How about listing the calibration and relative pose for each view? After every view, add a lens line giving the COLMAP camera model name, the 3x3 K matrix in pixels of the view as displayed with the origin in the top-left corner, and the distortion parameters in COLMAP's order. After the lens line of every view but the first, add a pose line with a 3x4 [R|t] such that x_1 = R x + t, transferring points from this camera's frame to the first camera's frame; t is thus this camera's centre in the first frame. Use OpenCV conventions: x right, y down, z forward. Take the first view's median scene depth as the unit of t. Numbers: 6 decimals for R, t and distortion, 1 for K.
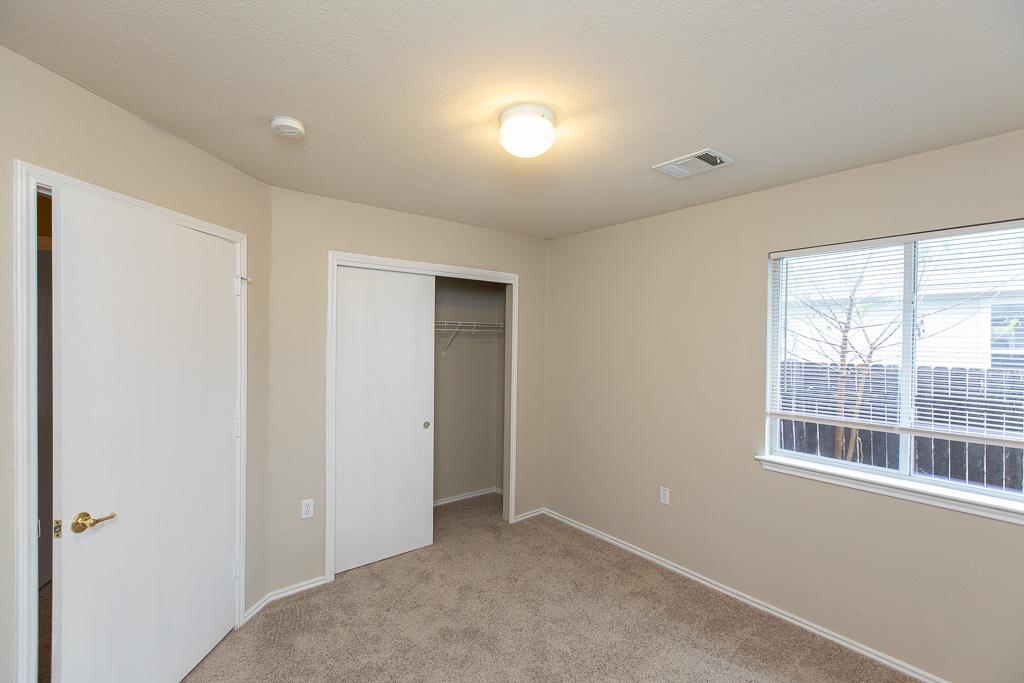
lens RADIAL K [[451.7, 0, 516.1], [0, 451.7, 338.8], [0, 0, 1]] dist [-0.001554, 0.000864]
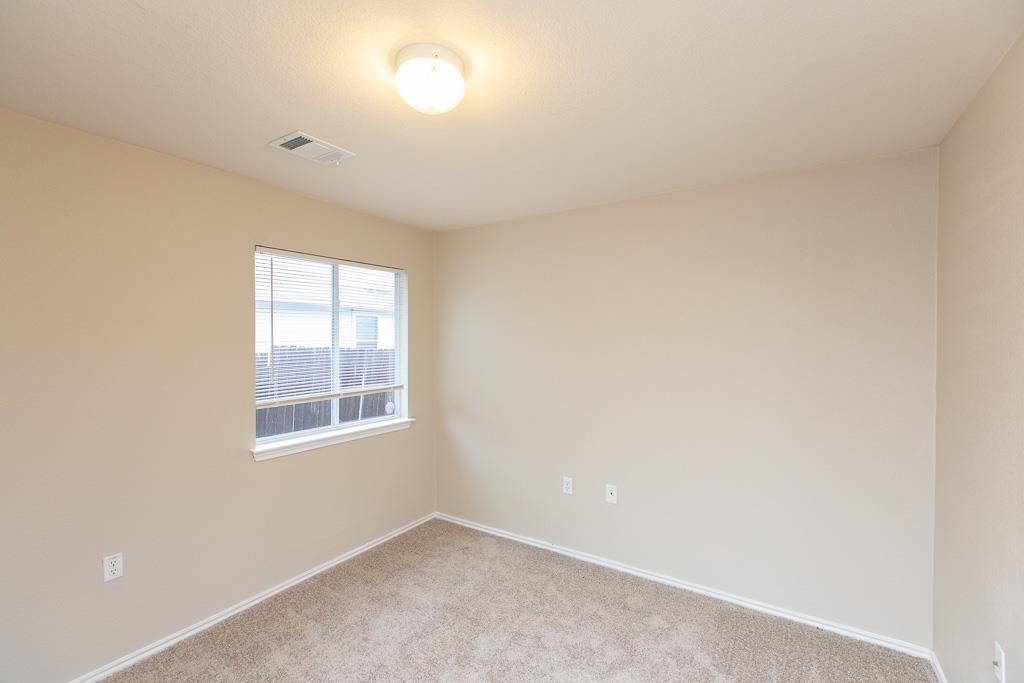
lens RADIAL K [[451.7, 0, 516.1], [0, 451.7, 342.0], [0, 0, 1]] dist [-0.001554, 0.000864]
pose [[-0.307948, -0.015942, 0.951270, -0.653914], [-0.000099, 0.999860, 0.016724, 0.008906], [-0.951403, 0.005056, -0.307906, 0.877634]]
